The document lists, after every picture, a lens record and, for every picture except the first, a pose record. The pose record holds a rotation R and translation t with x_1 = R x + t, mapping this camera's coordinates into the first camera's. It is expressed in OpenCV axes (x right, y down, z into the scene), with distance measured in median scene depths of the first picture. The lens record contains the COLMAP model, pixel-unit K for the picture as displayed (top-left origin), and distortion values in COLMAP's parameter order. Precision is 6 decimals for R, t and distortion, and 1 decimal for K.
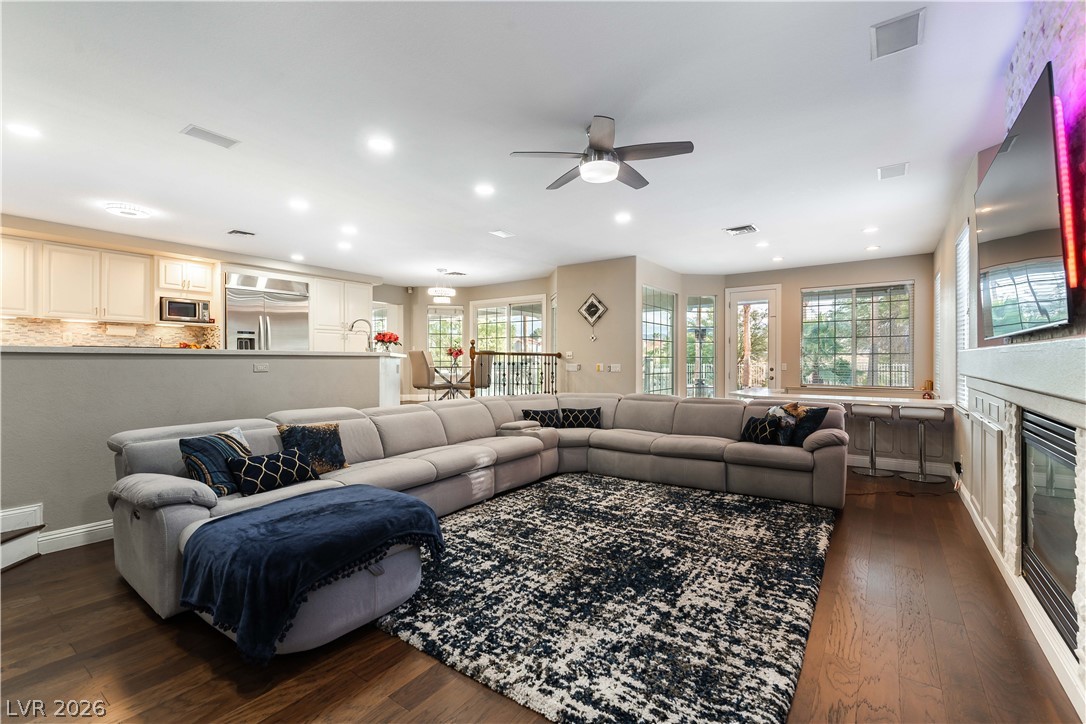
lens RADIAL K [[473.9, 0, 543.0], [0, 473.9, 362.0], [0, 0, 1]] dist [0.001647, 0.000311]
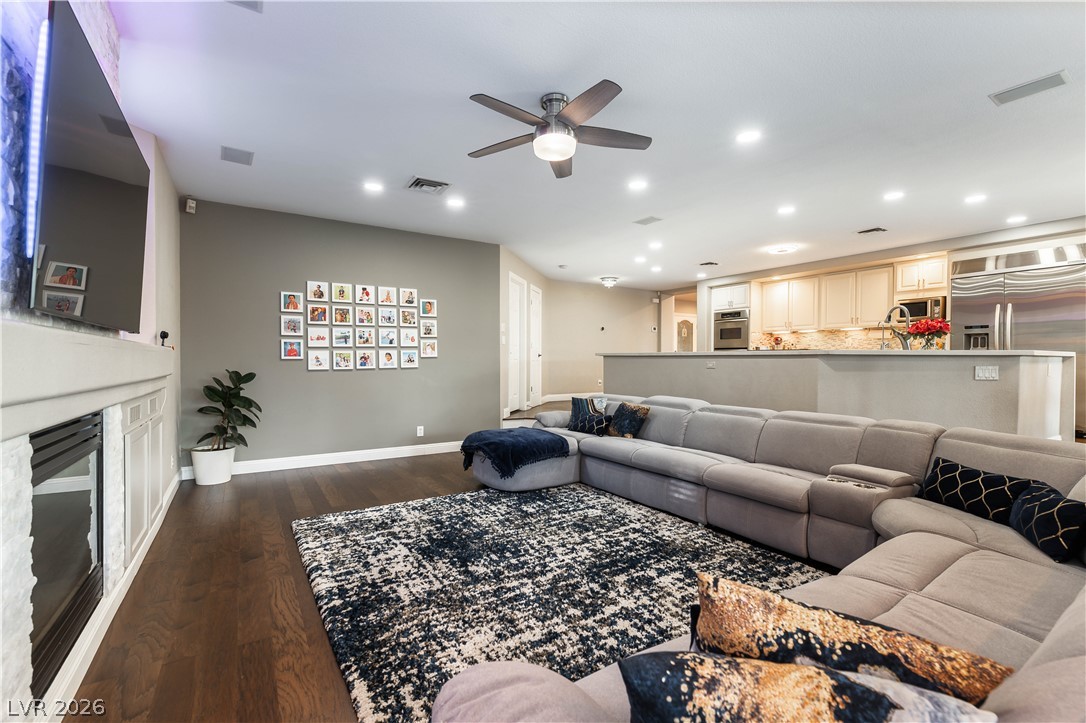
lens RADIAL K [[477.2, 0, 543.0], [0, 477.2, 361.5], [0, 0, 1]] dist [0.000218, 0.000131]
pose [[-0.376015, 0.002355, -0.926611, 0.890193], [-0.006953, 0.999961, 0.005363, -0.000826], [0.926587, 0.008459, -0.375984, 1.220388]]
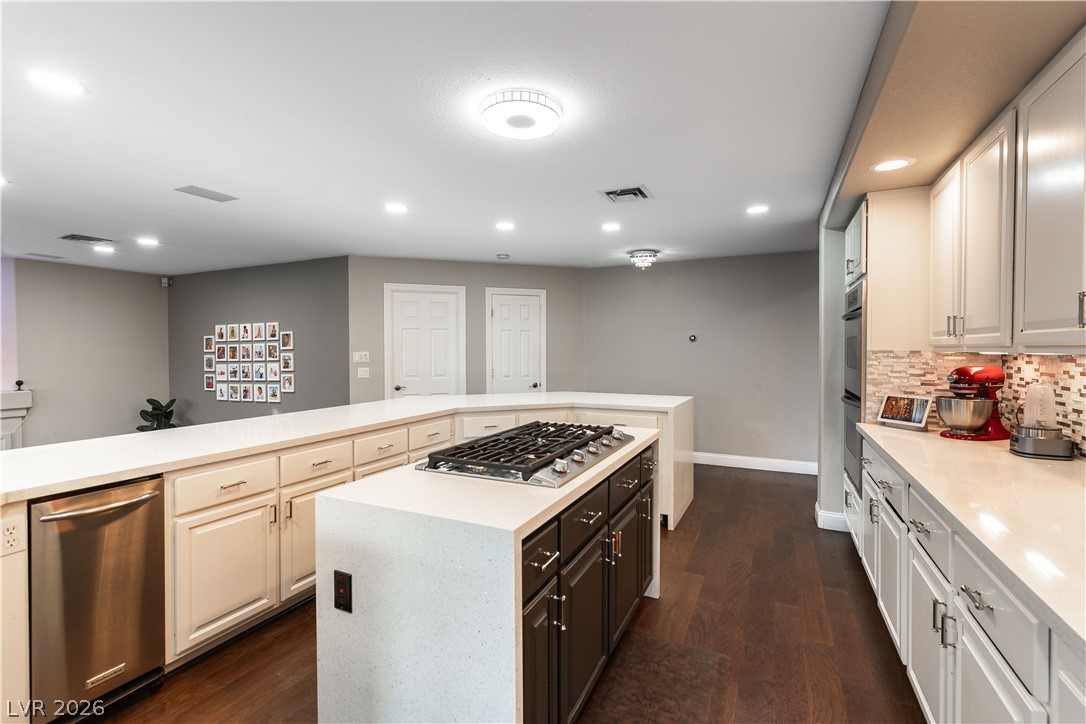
lens RADIAL K [[481.3, 0, 554.5], [0, 481.3, 352.4], [0, 0, 1]] dist [-0.000738, -0.000228]
pose [[-0.982239, 0.004050, -0.187590, -1.128872], [0.002249, 0.999949, 0.009811, -0.153603], [0.187620, 0.009214, -0.982198, 1.974404]]
